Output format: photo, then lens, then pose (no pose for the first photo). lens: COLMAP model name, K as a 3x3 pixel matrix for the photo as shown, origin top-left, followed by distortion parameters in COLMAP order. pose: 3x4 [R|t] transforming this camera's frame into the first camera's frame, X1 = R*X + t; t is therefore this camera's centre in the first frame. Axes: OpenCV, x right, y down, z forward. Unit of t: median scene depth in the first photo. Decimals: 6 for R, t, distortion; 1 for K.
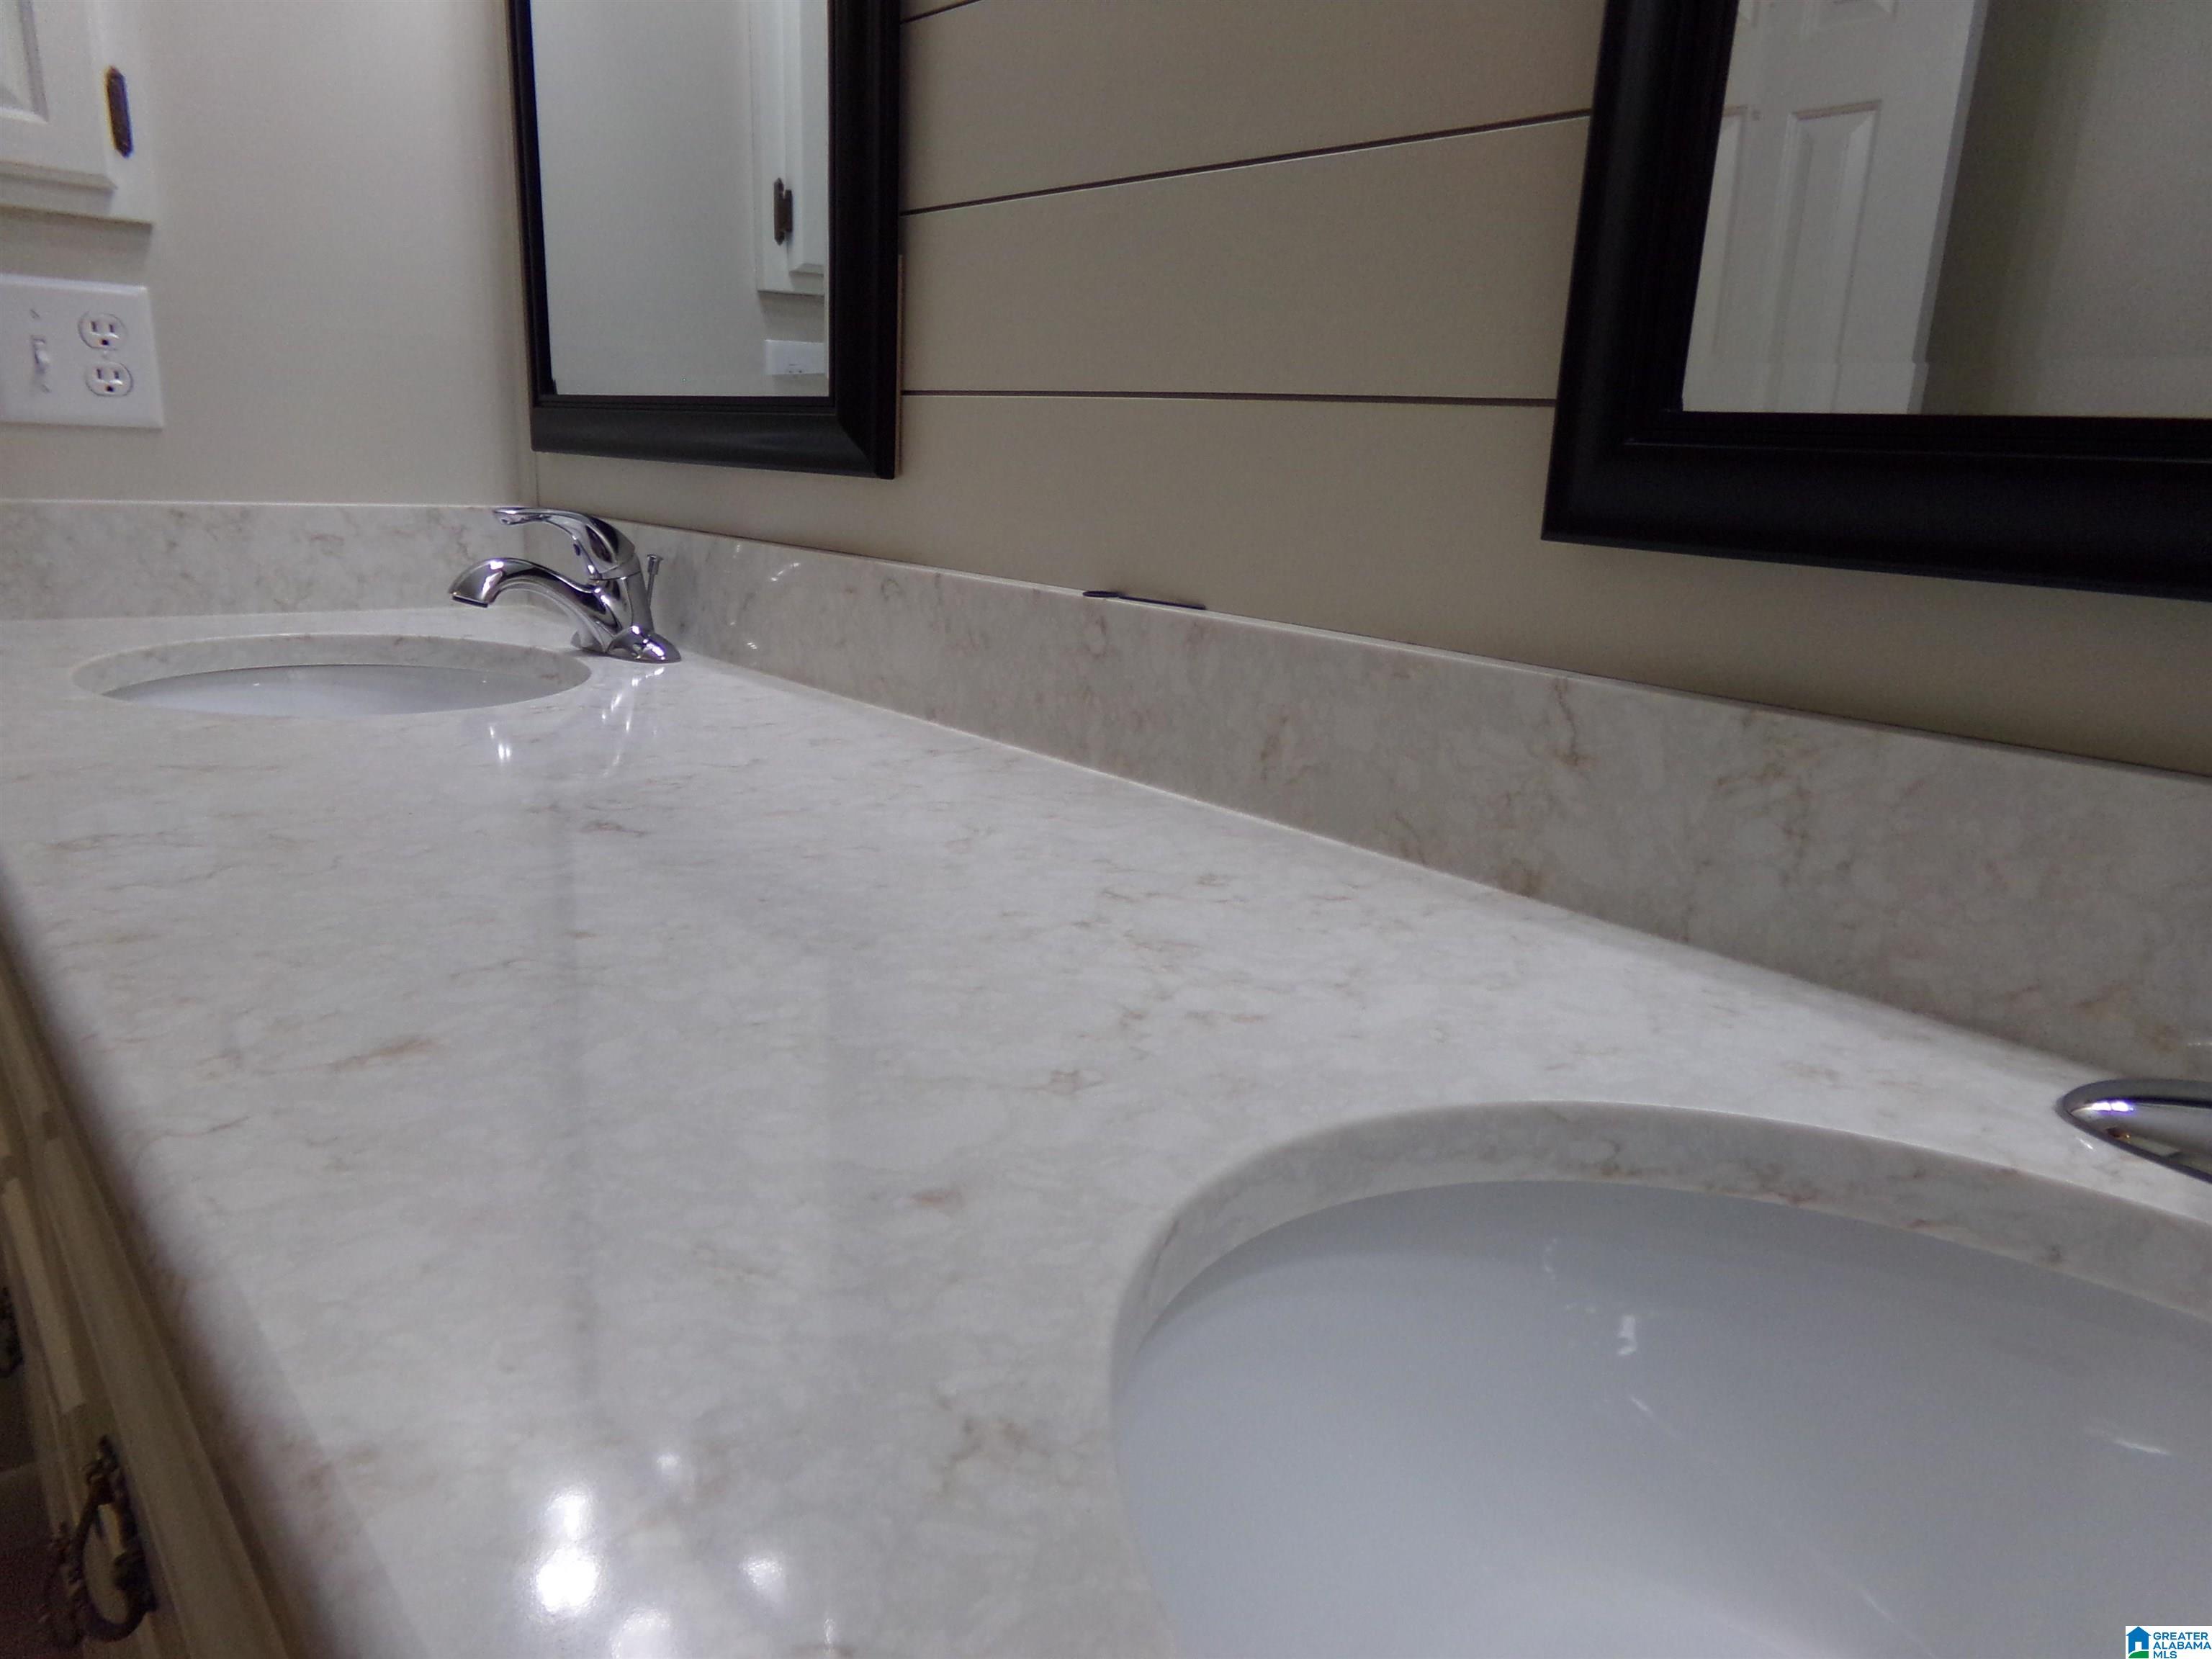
lens RADIAL K [[1514.4, 0, 1110.0], [0, 1514.4, 836.1], [0, 0, 1]] dist [-0.028501, 0.039760]
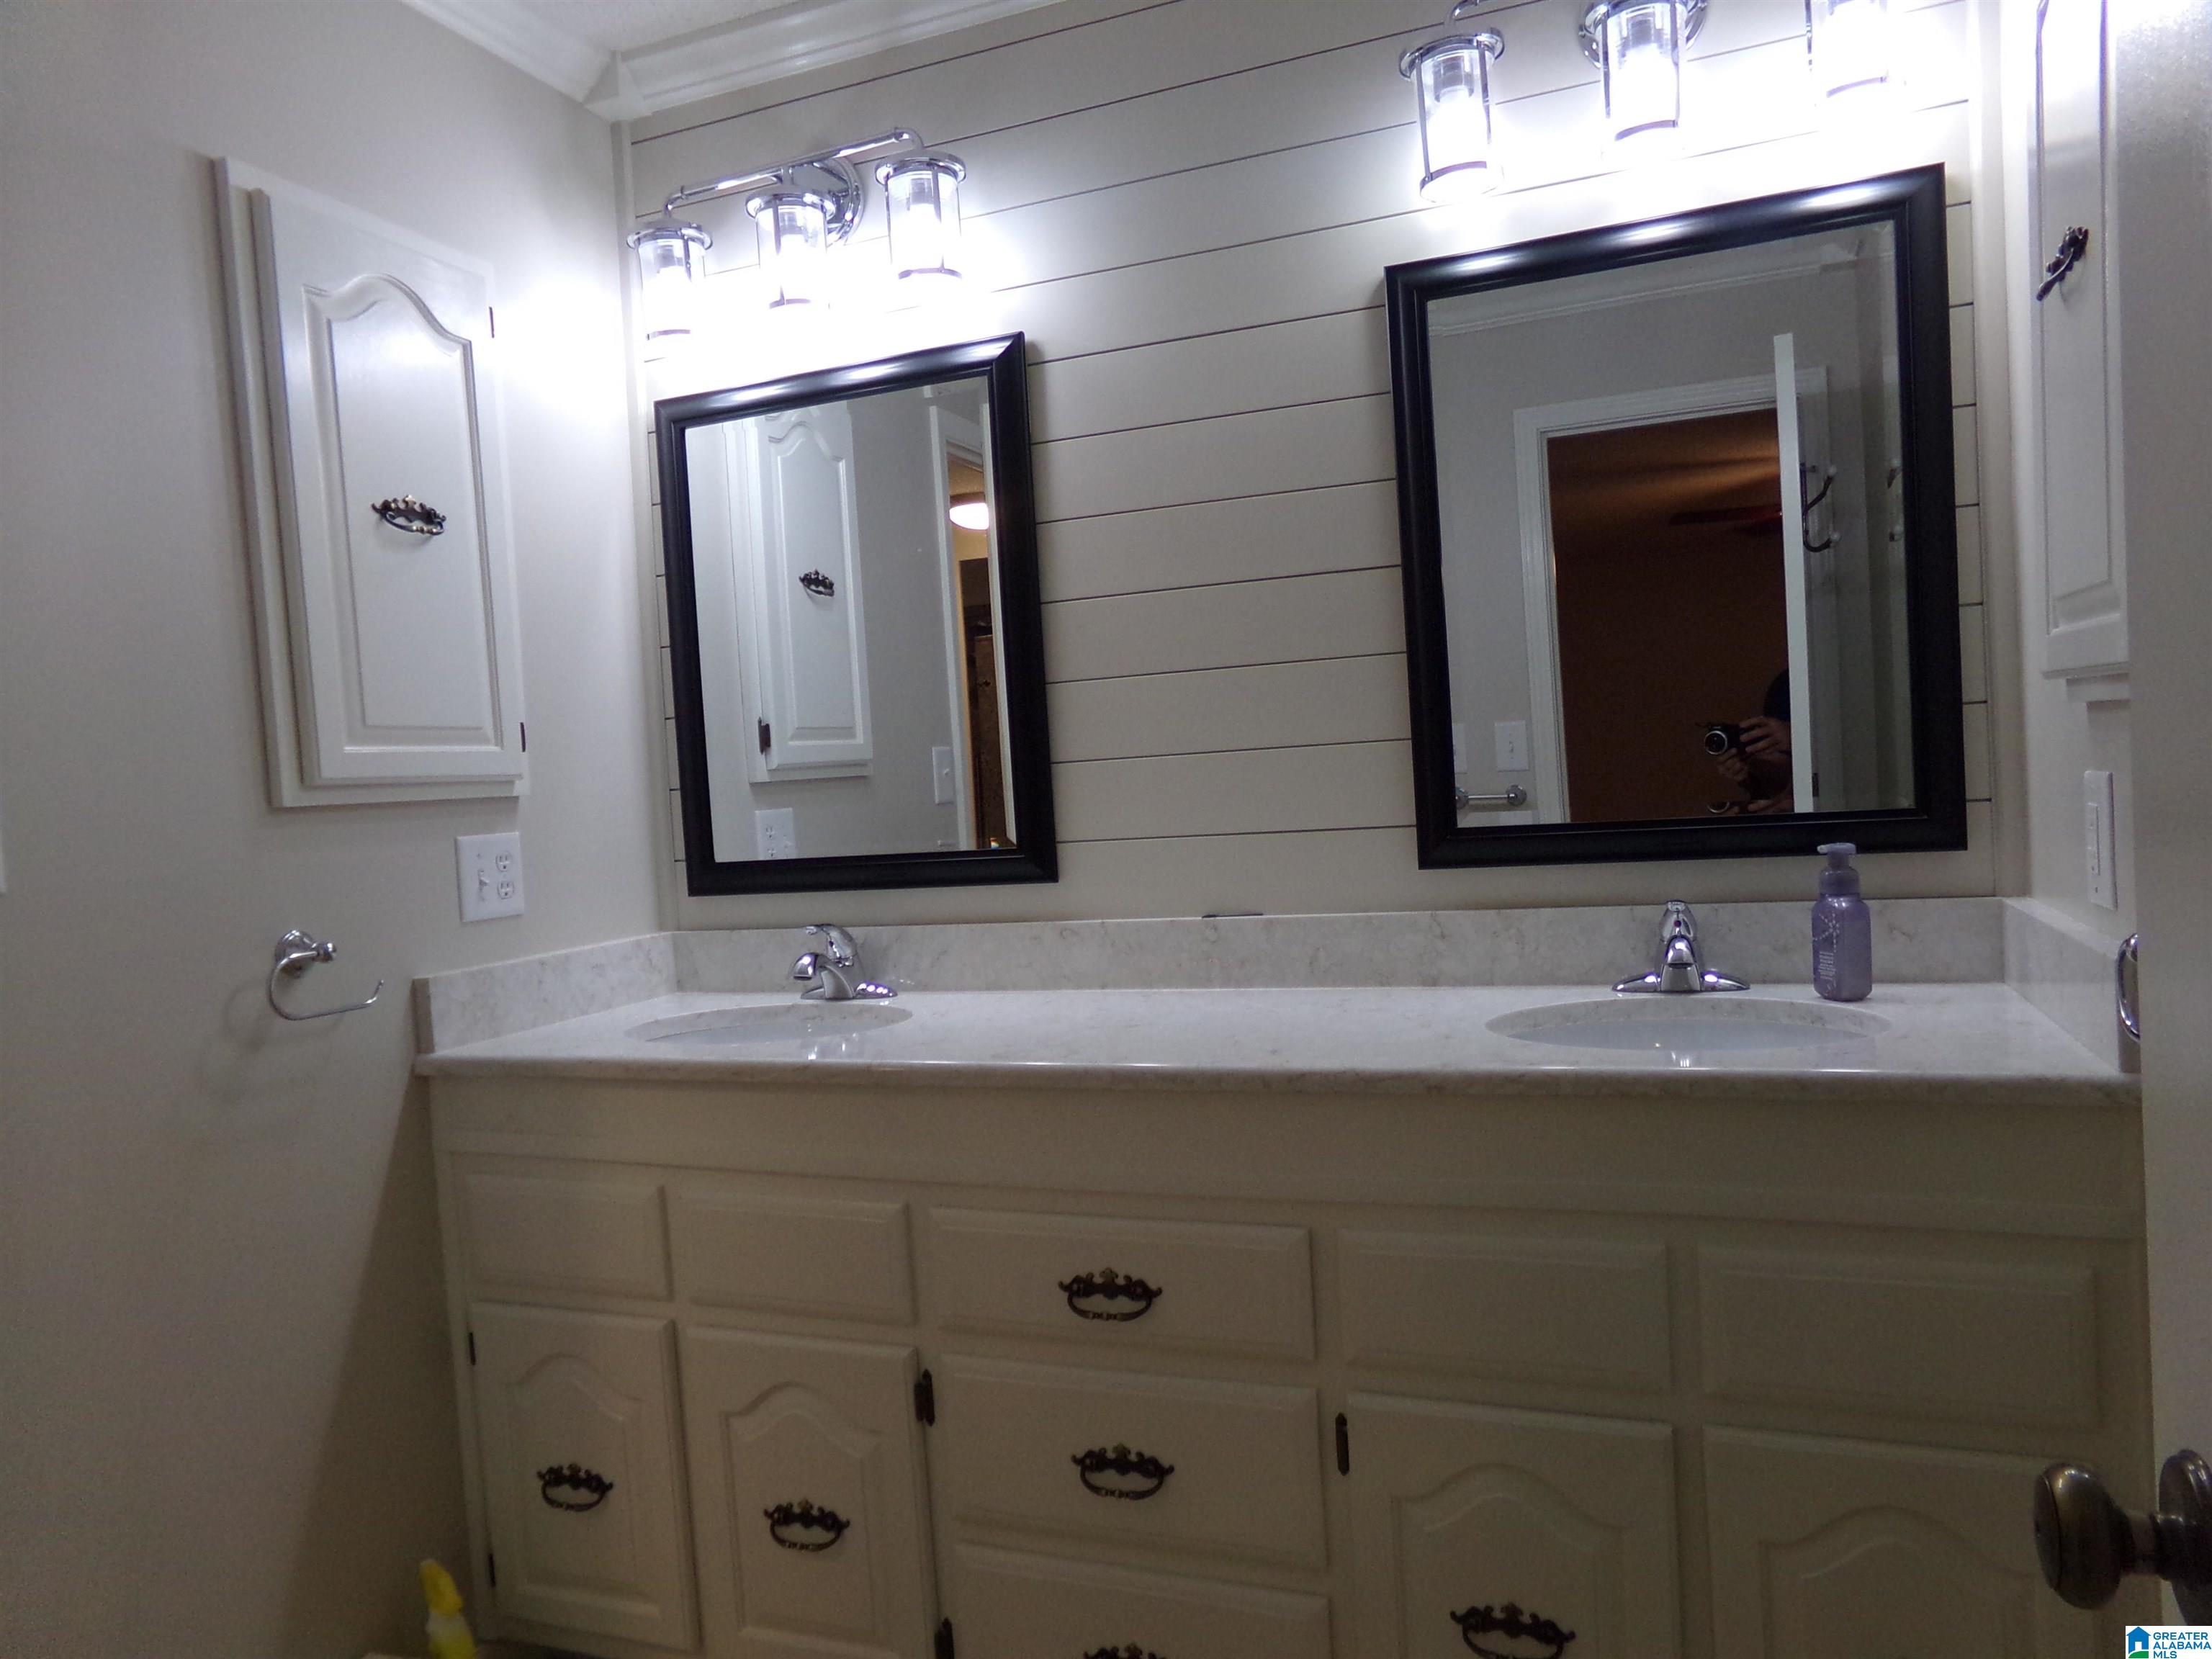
lens RADIAL K [[1507.8, 0, 1106.0], [0, 1507.8, 829.5], [0, 0, 1]] dist [-0.114837, 0.000330]
pose [[0.877594, -0.119341, 0.464313, -1.055520], [0.218697, 0.961532, -0.166218, 0.059732], [-0.426615, 0.247416, 0.869934, -0.889724]]
